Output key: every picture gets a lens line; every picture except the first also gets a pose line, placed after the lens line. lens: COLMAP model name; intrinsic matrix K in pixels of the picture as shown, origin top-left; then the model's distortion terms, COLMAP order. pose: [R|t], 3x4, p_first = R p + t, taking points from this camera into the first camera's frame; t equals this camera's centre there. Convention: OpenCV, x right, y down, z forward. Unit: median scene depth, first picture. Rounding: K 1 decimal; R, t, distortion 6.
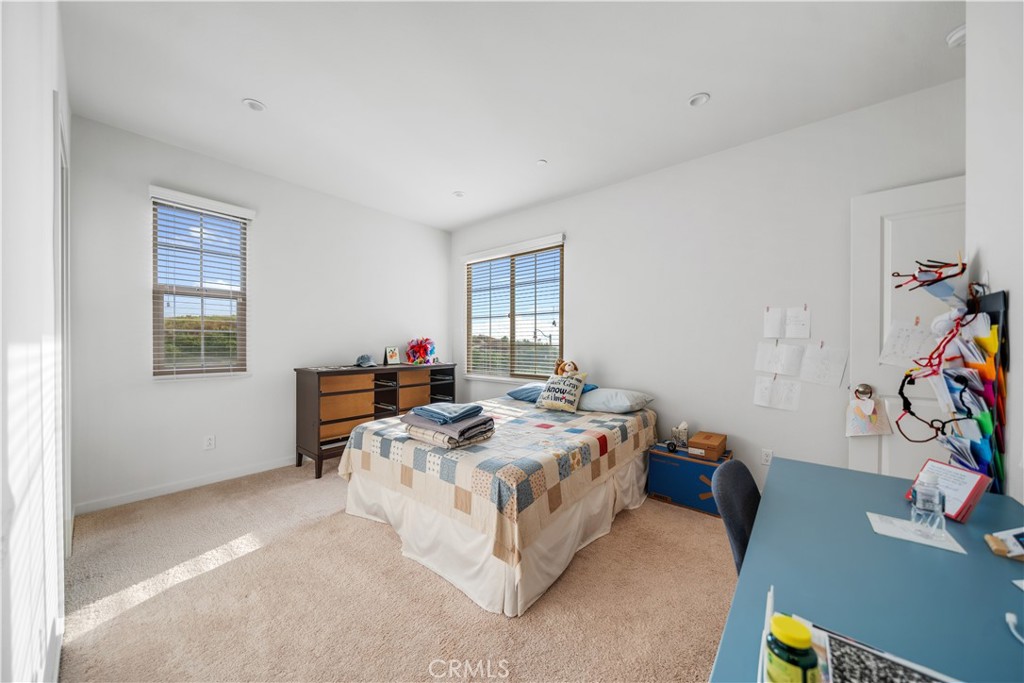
lens RADIAL K [[352.6, 0, 509.0], [0, 352.6, 346.2], [0, 0, 1]] dist [-0.005720, 0.000027]
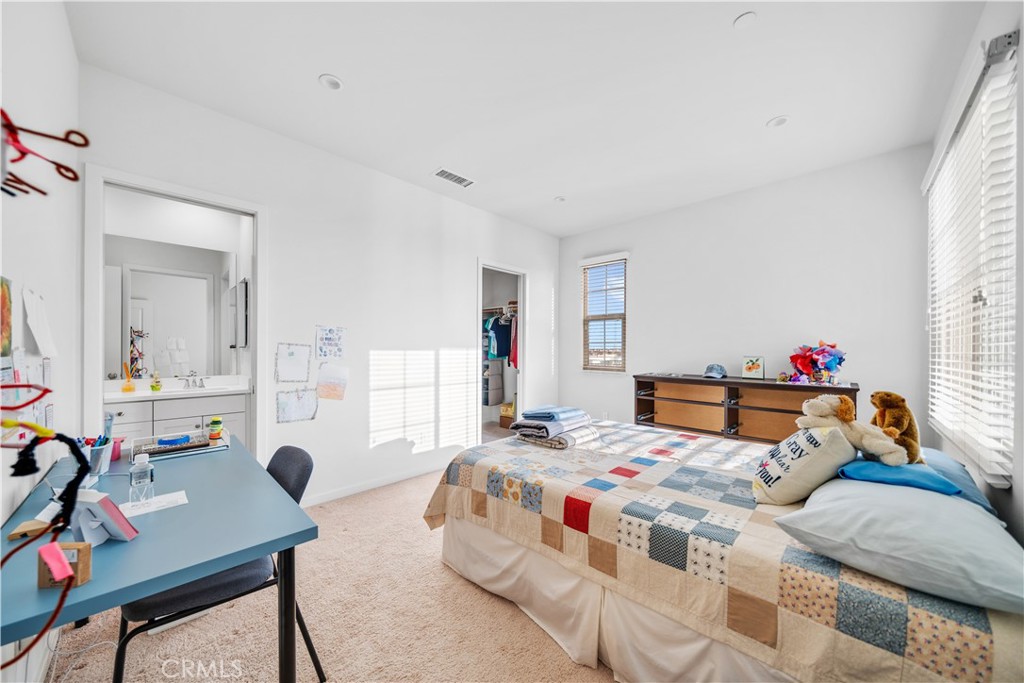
lens RADIAL K [[352.6, 0, 509.0], [0, 352.6, 346.2], [0, 0, 1]] dist [-0.005720, 0.000027]
pose [[-0.076311, -0.006544, -0.997063, 0.958966], [-0.015753, 0.999862, -0.005356, -0.015847], [0.996960, 0.015298, -0.076404, 0.974529]]
